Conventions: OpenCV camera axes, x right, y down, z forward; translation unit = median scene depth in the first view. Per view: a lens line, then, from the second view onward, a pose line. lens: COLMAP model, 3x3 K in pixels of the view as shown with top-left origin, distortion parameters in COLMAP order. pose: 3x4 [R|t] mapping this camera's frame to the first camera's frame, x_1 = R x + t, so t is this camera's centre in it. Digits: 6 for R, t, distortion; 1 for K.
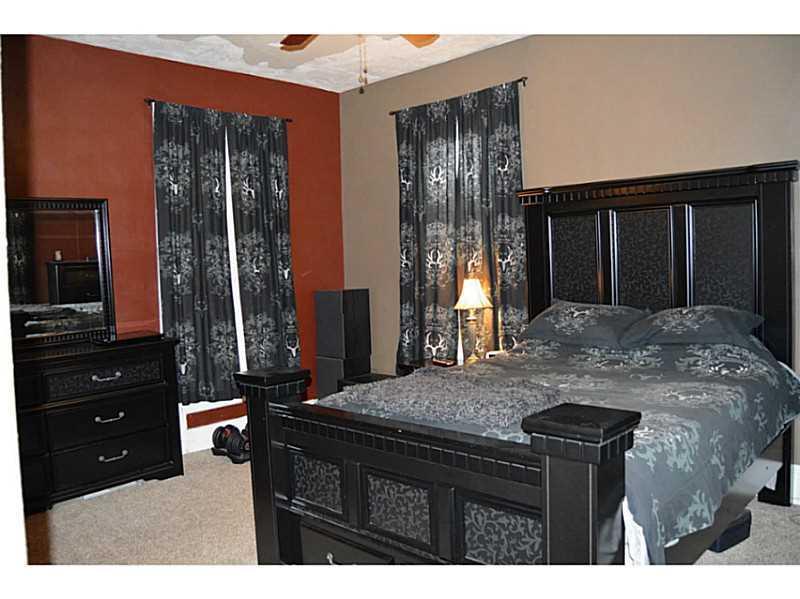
lens RADIAL K [[633.4, 0, 396.5], [0, 633.4, 297.5], [0, 0, 1]] dist [-0.090712, 0.041630]
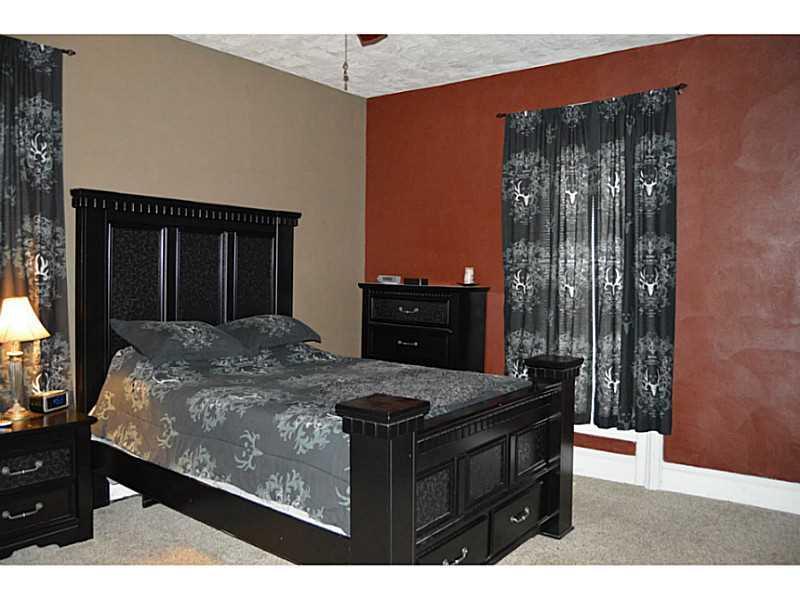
lens RADIAL K [[633.4, 0, 396.5], [0, 633.4, 297.5], [0, 0, 1]] dist [-0.090712, 0.041630]
pose [[-0.072318, 0.007844, 0.997351, -0.616522], [0.057504, 0.998338, -0.003682, -0.002639], [-0.995723, 0.057086, -0.072649, 0.645738]]
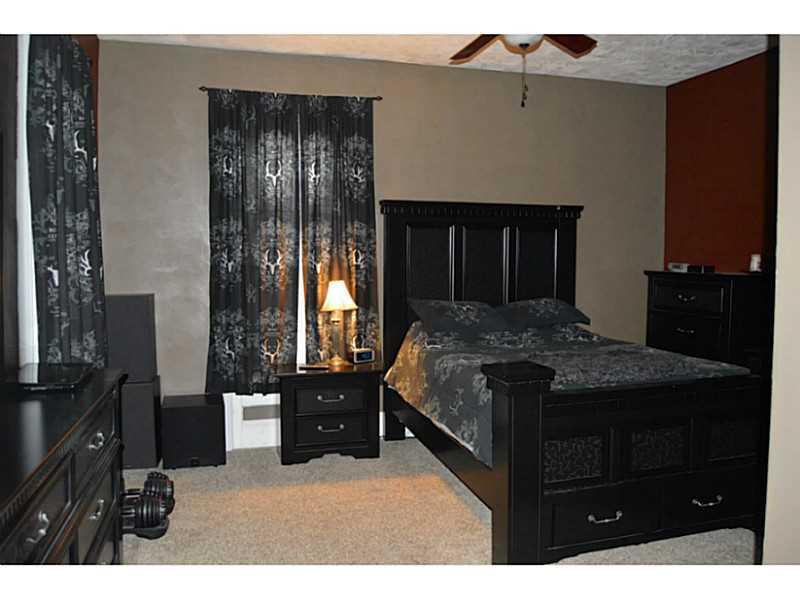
lens RADIAL K [[621.5, 0, 400.0], [0, 621.5, 299.5], [0, 0, 1]] dist [-0.076601, 0.002556]
pose [[0.537282, -0.007263, 0.843372, -0.682862], [0.031894, 0.999423, -0.011712, 0.016265], [-0.842800, 0.033191, 0.537203, 0.395754]]
